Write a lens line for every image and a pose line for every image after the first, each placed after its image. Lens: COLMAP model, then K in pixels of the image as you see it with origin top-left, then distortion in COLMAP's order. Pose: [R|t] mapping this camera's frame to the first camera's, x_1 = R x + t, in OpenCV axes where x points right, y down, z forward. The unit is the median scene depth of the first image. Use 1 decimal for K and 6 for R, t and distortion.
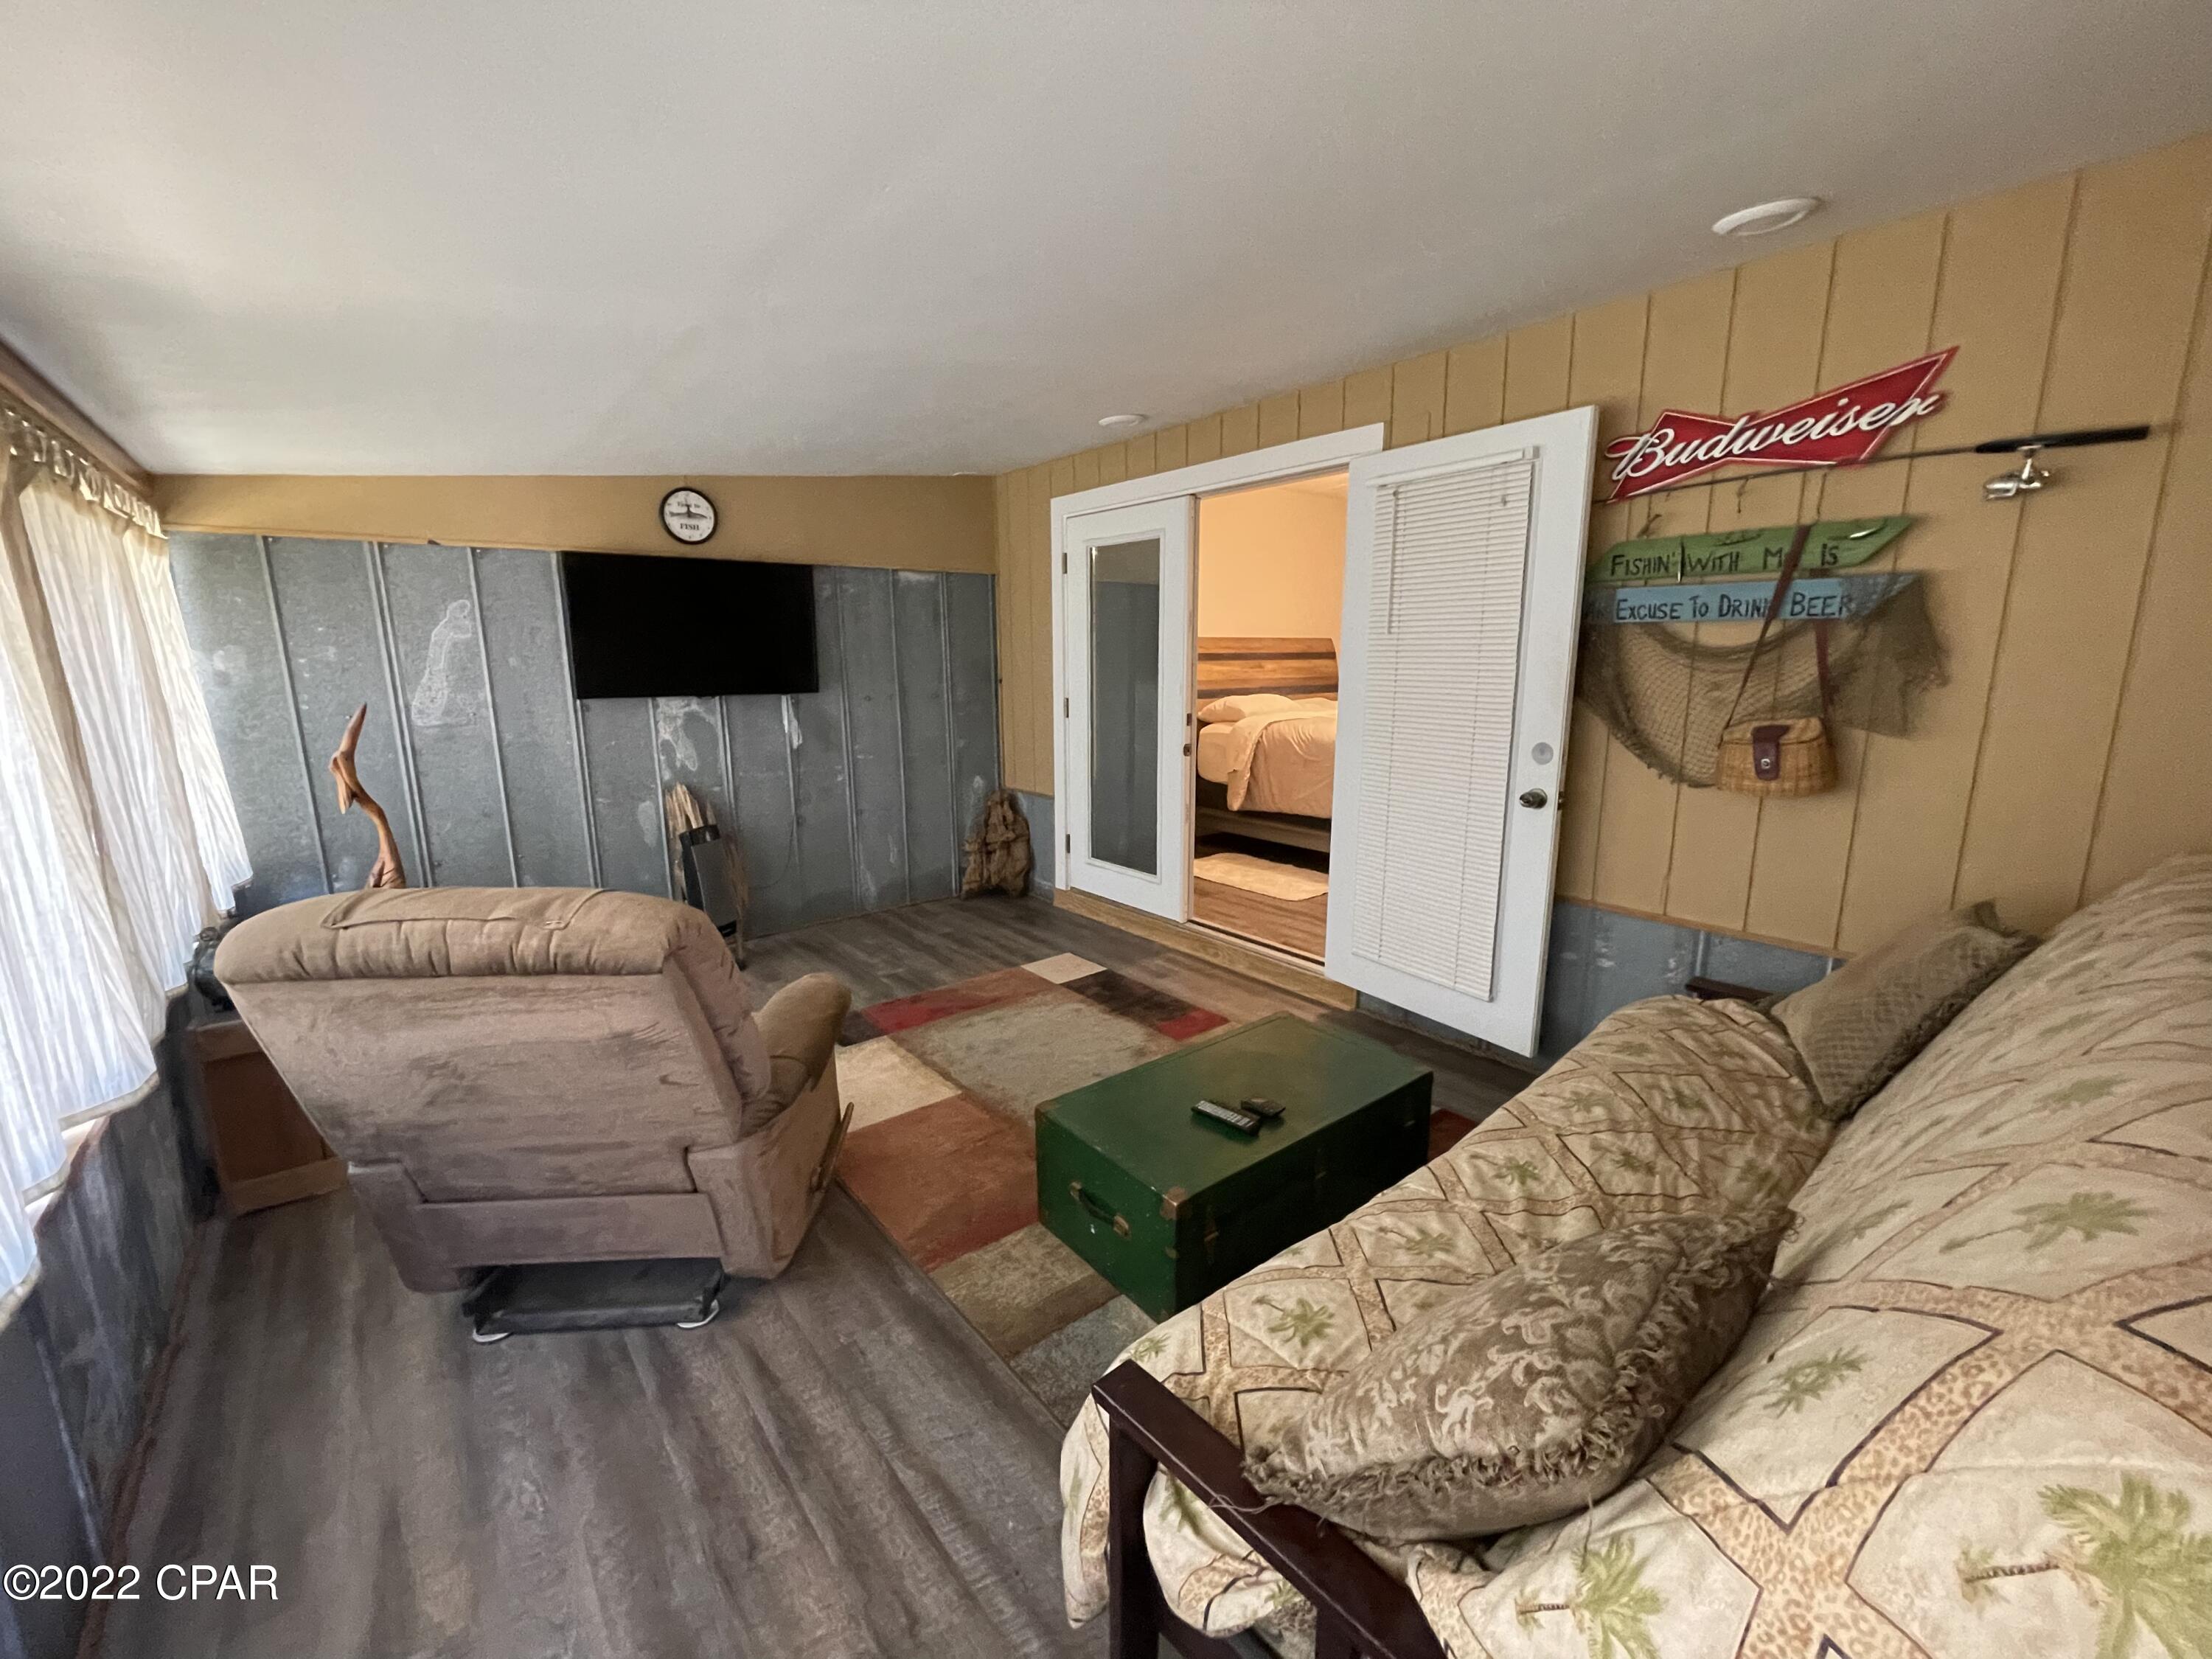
lens RADIAL K [[895.4, 0, 1104.1], [0, 895.4, 829.1], [0, 0, 1]] dist [-0.001694, 0.000854]
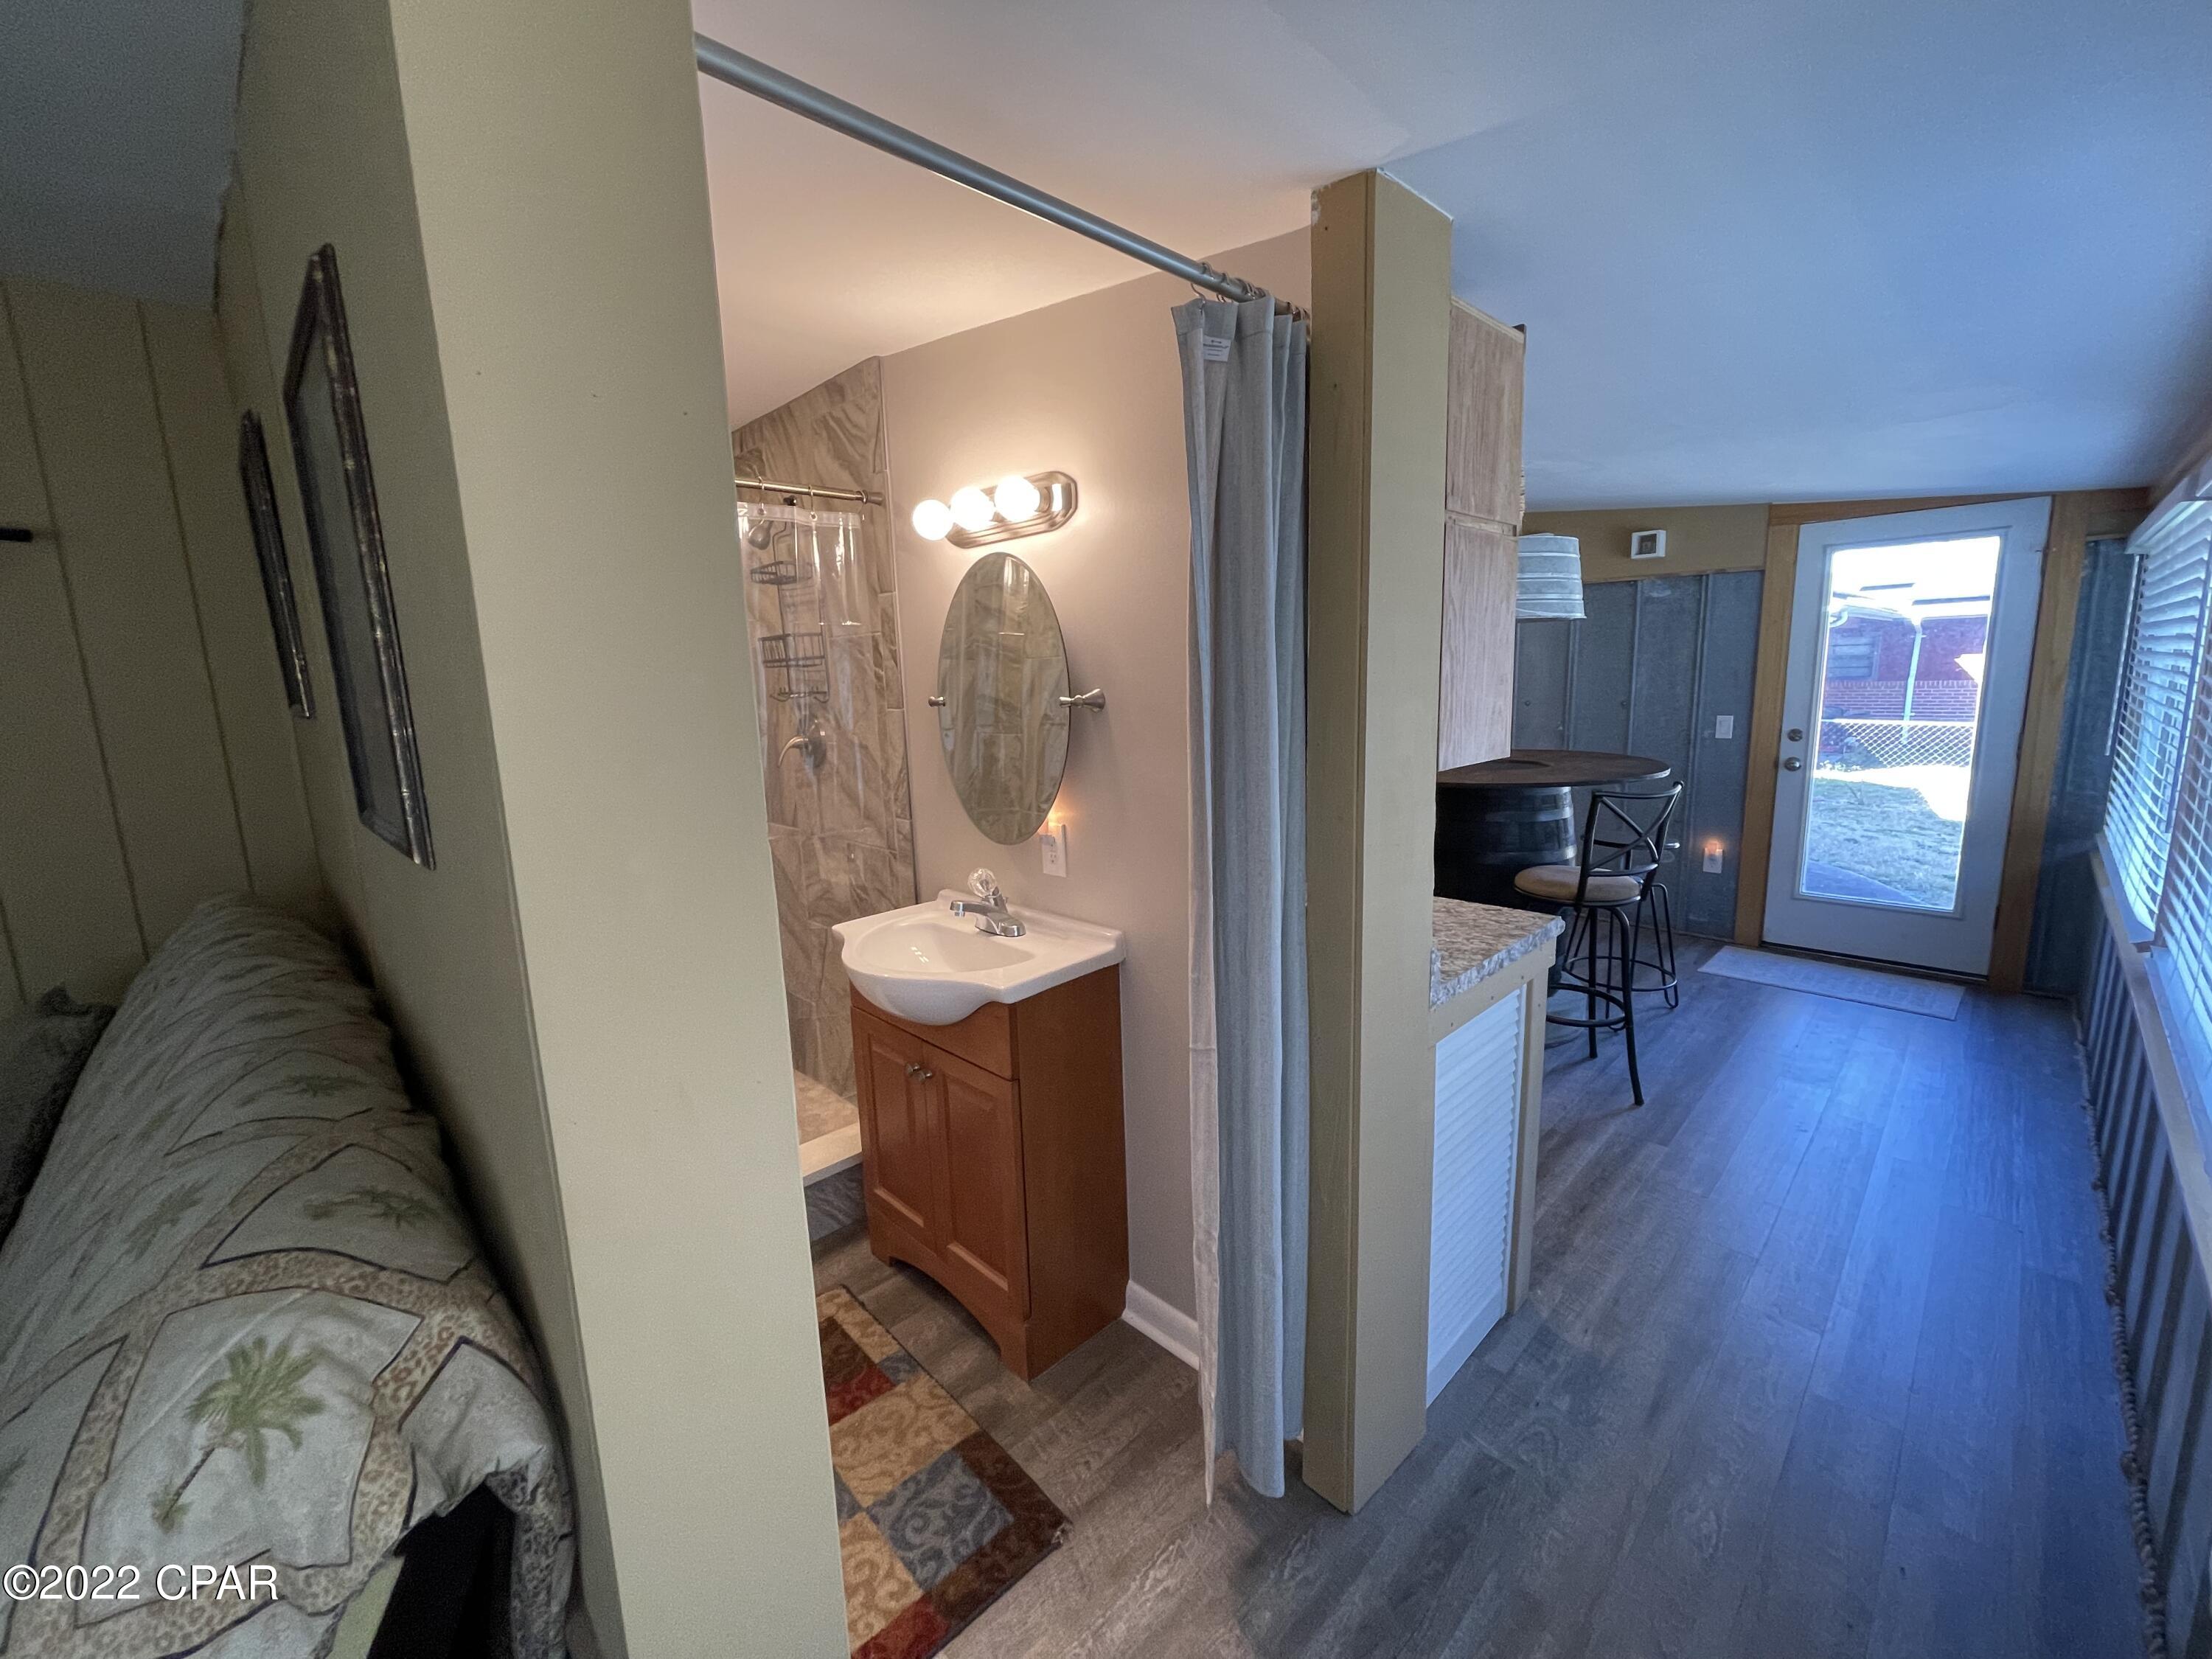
lens RADIAL K [[895.4, 0, 1100.2], [0, 895.4, 817.5], [0, 0, 1]] dist [-0.001694, 0.000854]
pose [[-0.083571, -0.161115, 0.983391, -0.095136], [0.230880, 0.956860, 0.176389, -0.014167], [-0.969386, 0.241787, -0.042768, -0.190004]]
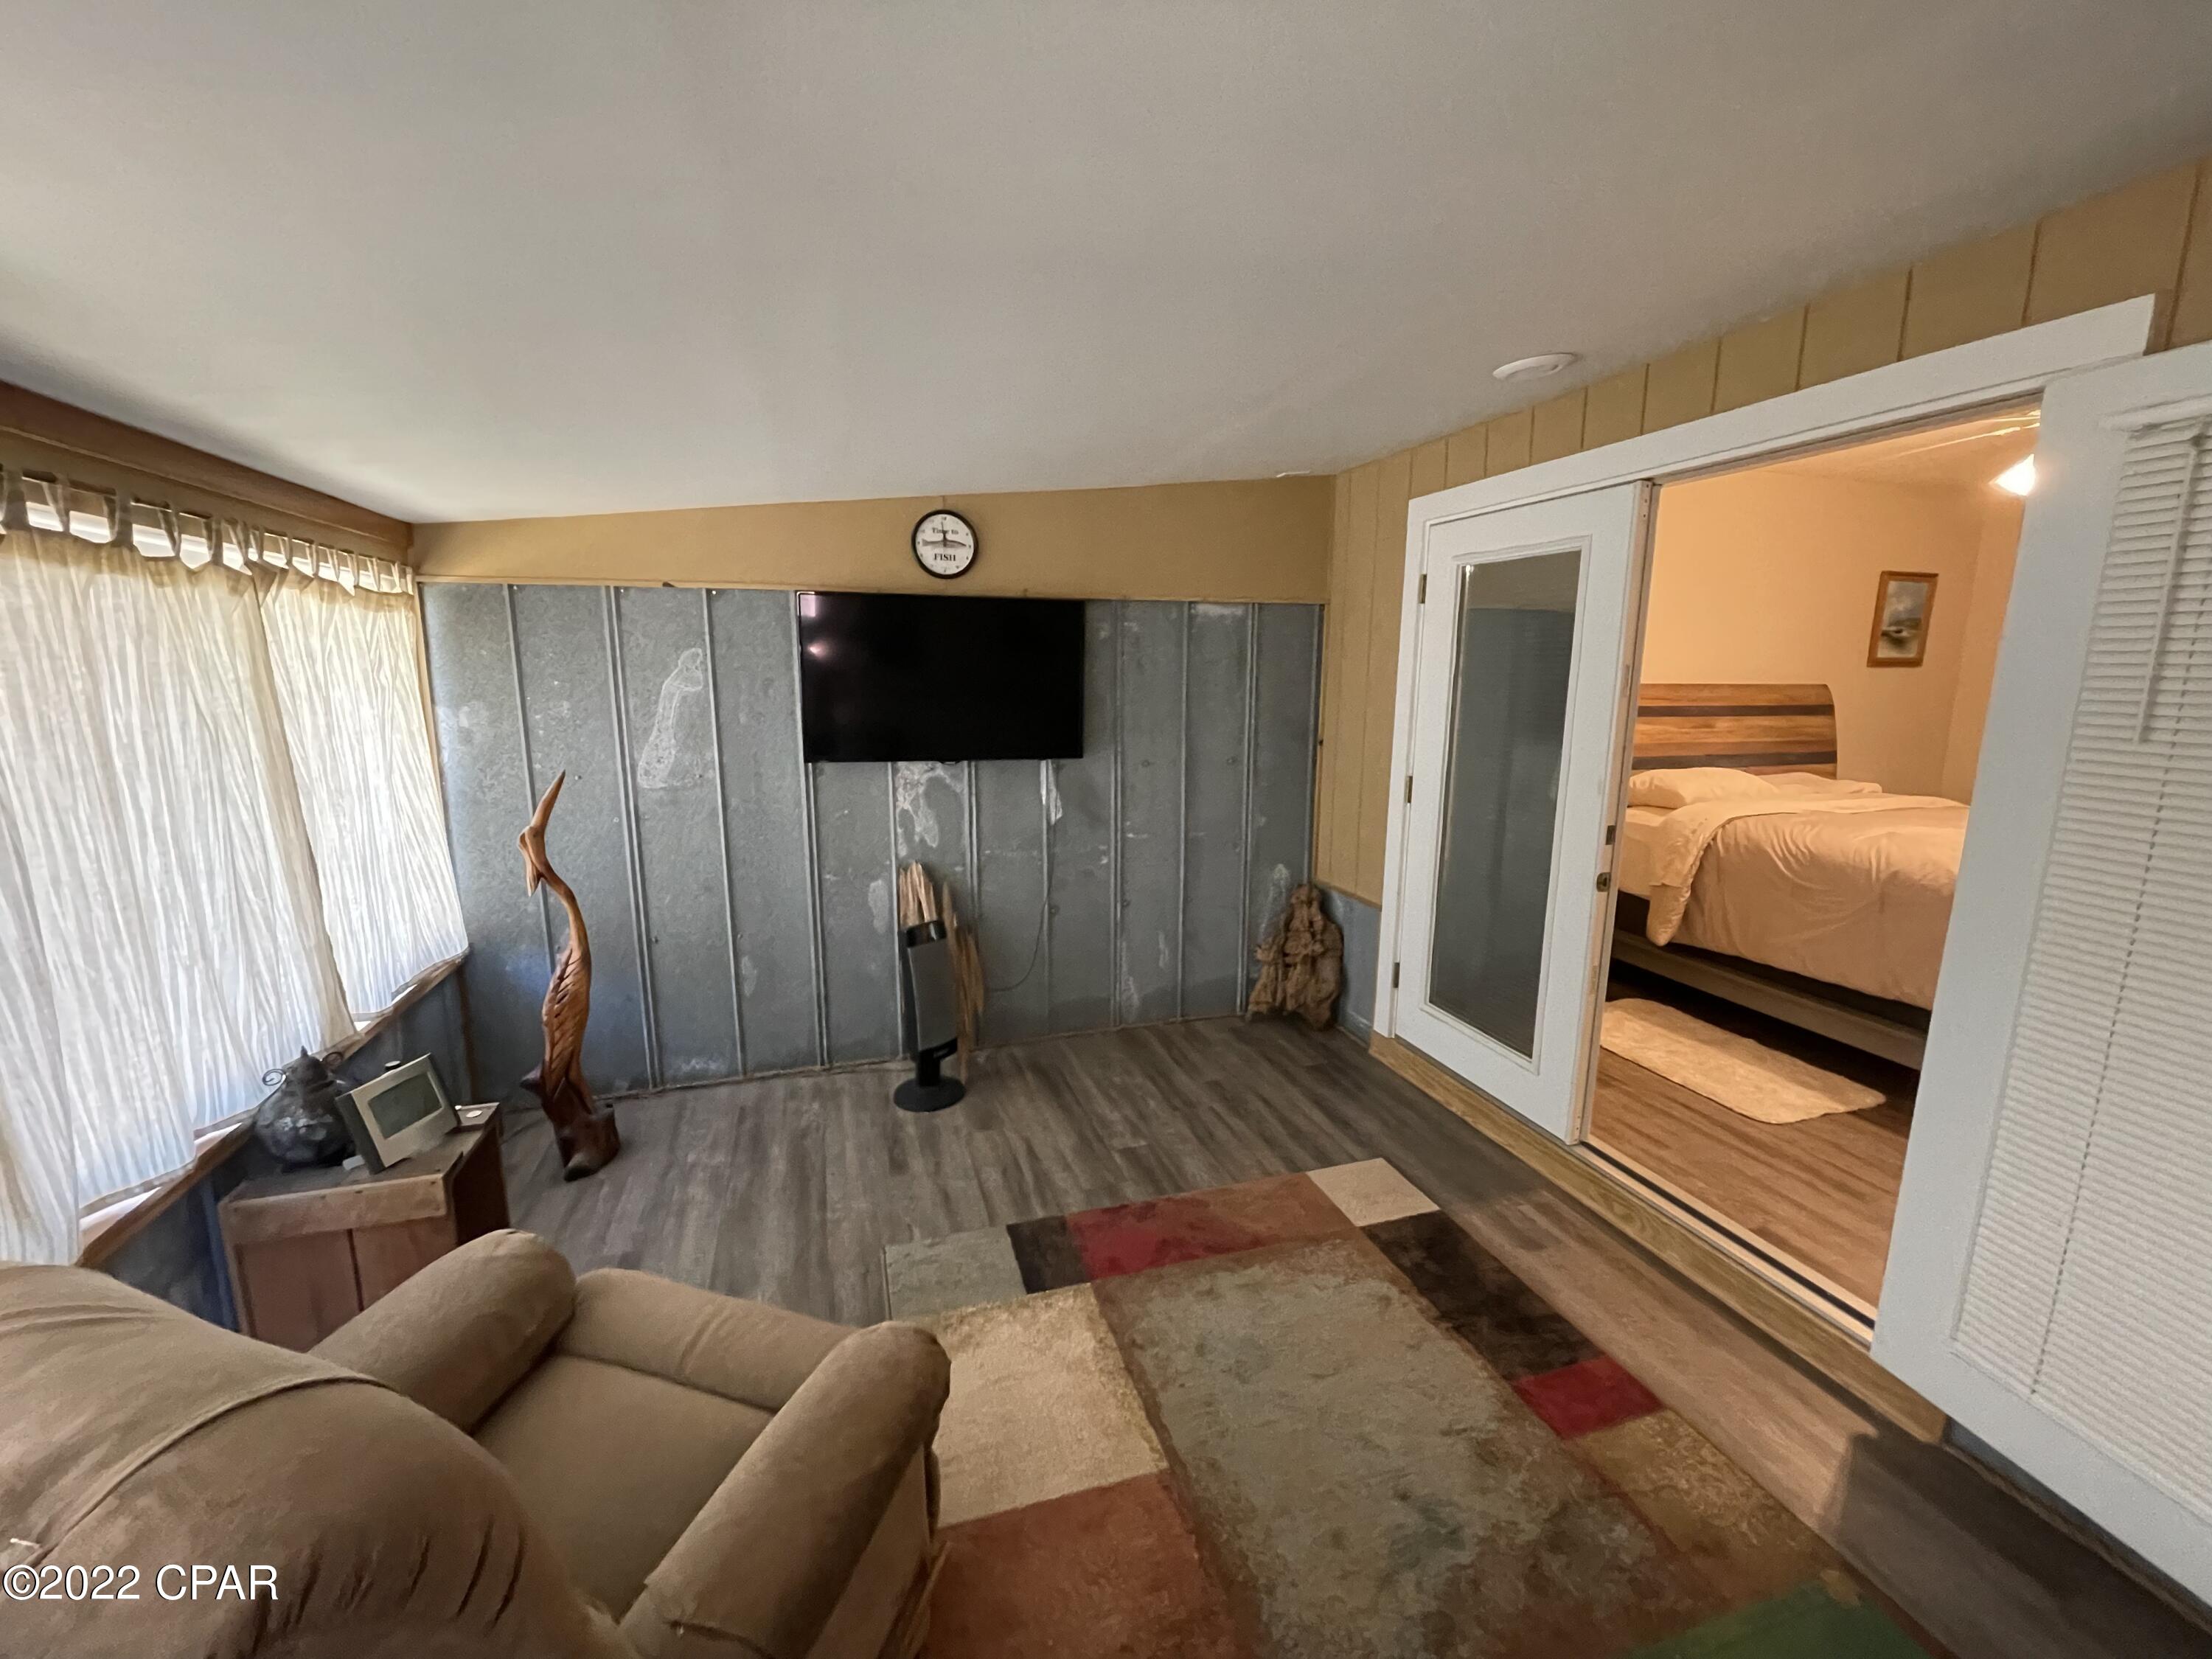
lens RADIAL K [[895.4, 0, 1098.7], [0, 895.4, 827.3], [0, 0, 1]] dist [-0.001694, 0.000854]
pose [[0.927635, 0.077448, -0.365370, -0.009642], [-0.083684, 0.996492, -0.001236, -0.098191], [0.363992, 0.031722, 0.930862, 0.284813]]
